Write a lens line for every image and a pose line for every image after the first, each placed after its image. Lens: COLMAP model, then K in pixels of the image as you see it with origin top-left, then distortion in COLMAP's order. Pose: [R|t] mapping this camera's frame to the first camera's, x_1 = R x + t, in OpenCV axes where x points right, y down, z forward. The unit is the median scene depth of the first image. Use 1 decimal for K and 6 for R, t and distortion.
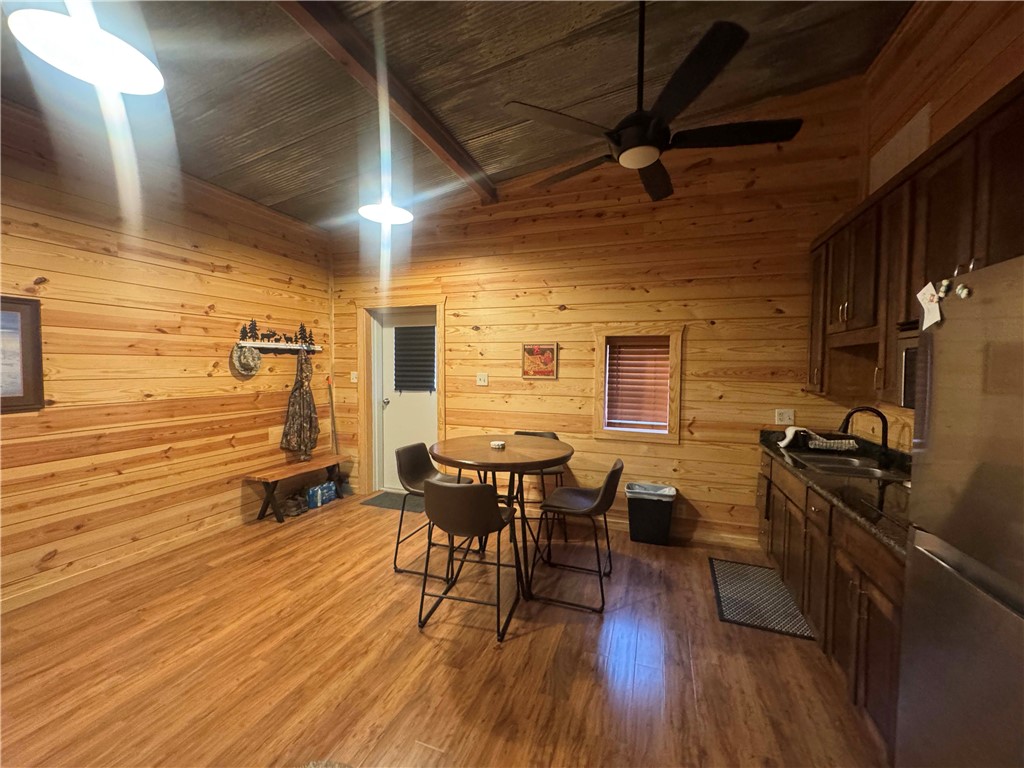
lens RADIAL K [[409.4, 0, 512.2], [0, 409.4, 381.2], [0, 0, 1]] dist [-0.001807, 0.000316]
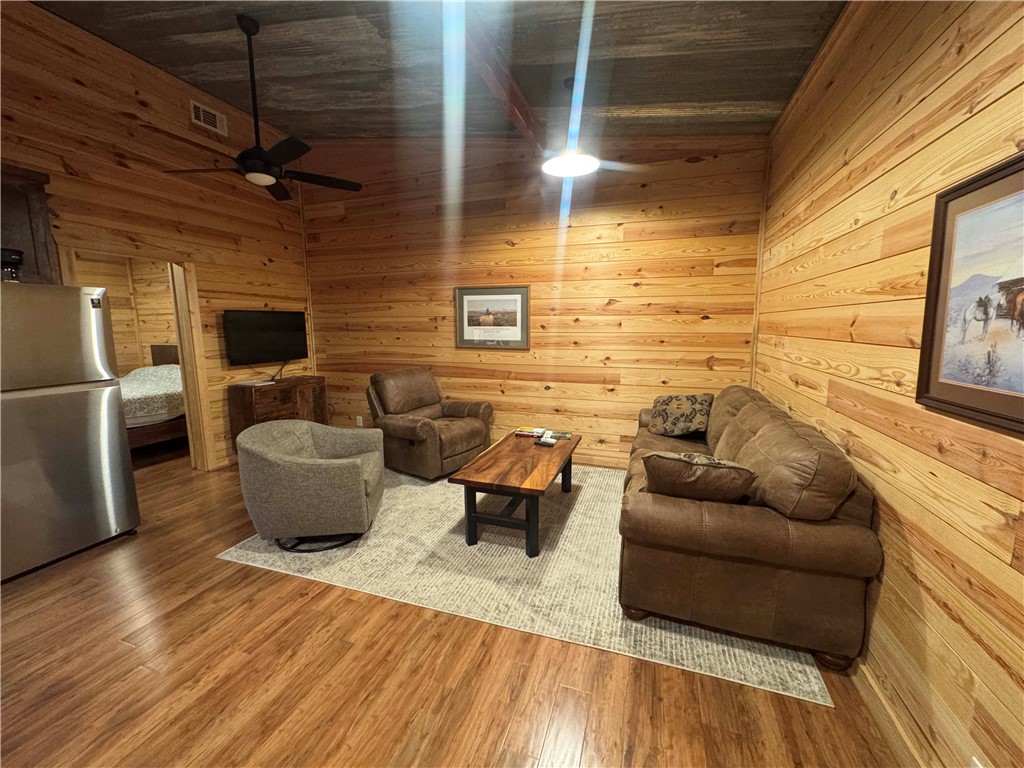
lens RADIAL K [[409.4, 0, 512.2], [0, 409.4, 381.2], [0, 0, 1]] dist [-0.001807, 0.000316]
pose [[-0.999925, -0.003594, -0.011732, -0.481361], [-0.005561, 0.985037, 0.172250, -0.025948], [0.010937, 0.172303, -0.984983, 0.814588]]
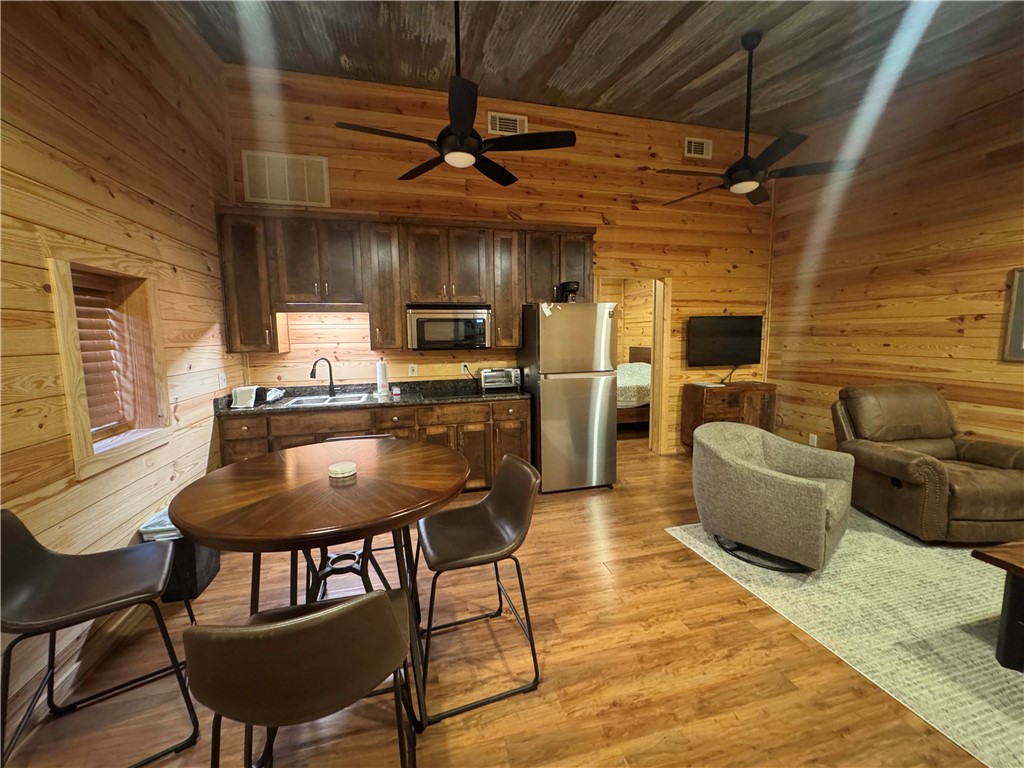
lens RADIAL K [[409.4, 0, 512.2], [0, 409.4, 381.2], [0, 0, 1]] dist [-0.001807, 0.000316]
pose [[-0.563346, -0.097593, 0.820437, -0.450604], [0.036111, 0.989142, 0.142455, -0.023275], [-0.825431, 0.109878, -0.553705, 0.836287]]
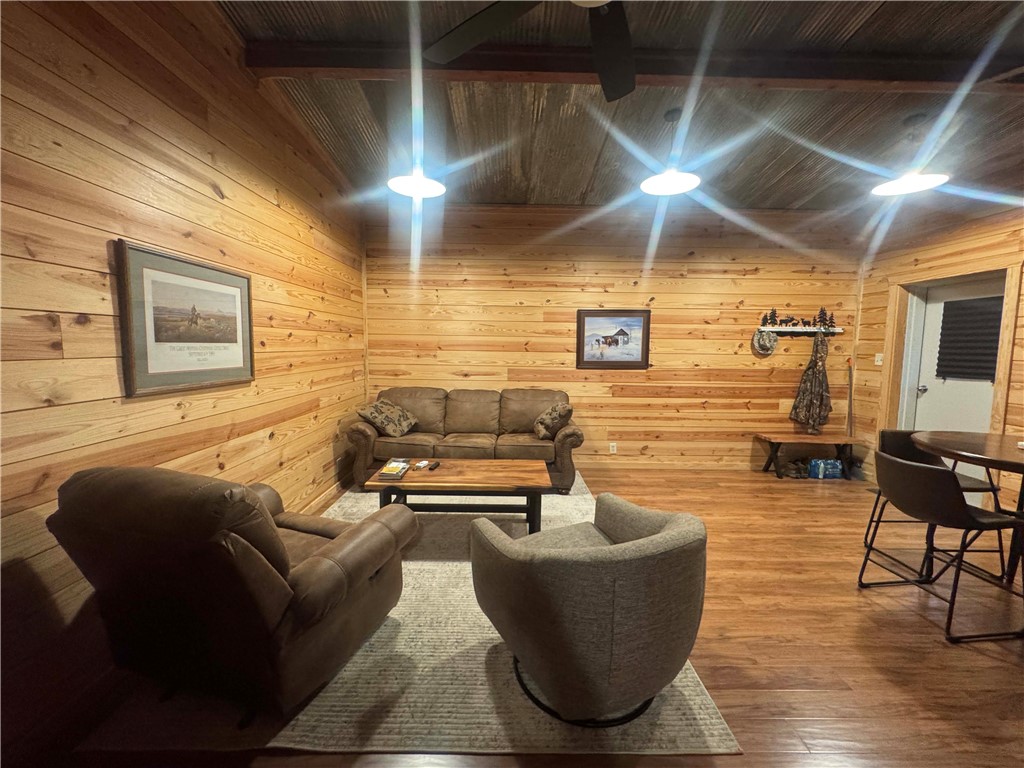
lens RADIAL K [[409.4, 0, 512.2], [0, 409.4, 381.2], [0, 0, 1]] dist [-0.001807, 0.000316]
pose [[0.346273, 0.081774, -0.934563, 0.258269], [-0.045572, 0.996484, 0.070307, 0.014968], [0.937026, 0.018244, 0.348782, -0.153151]]
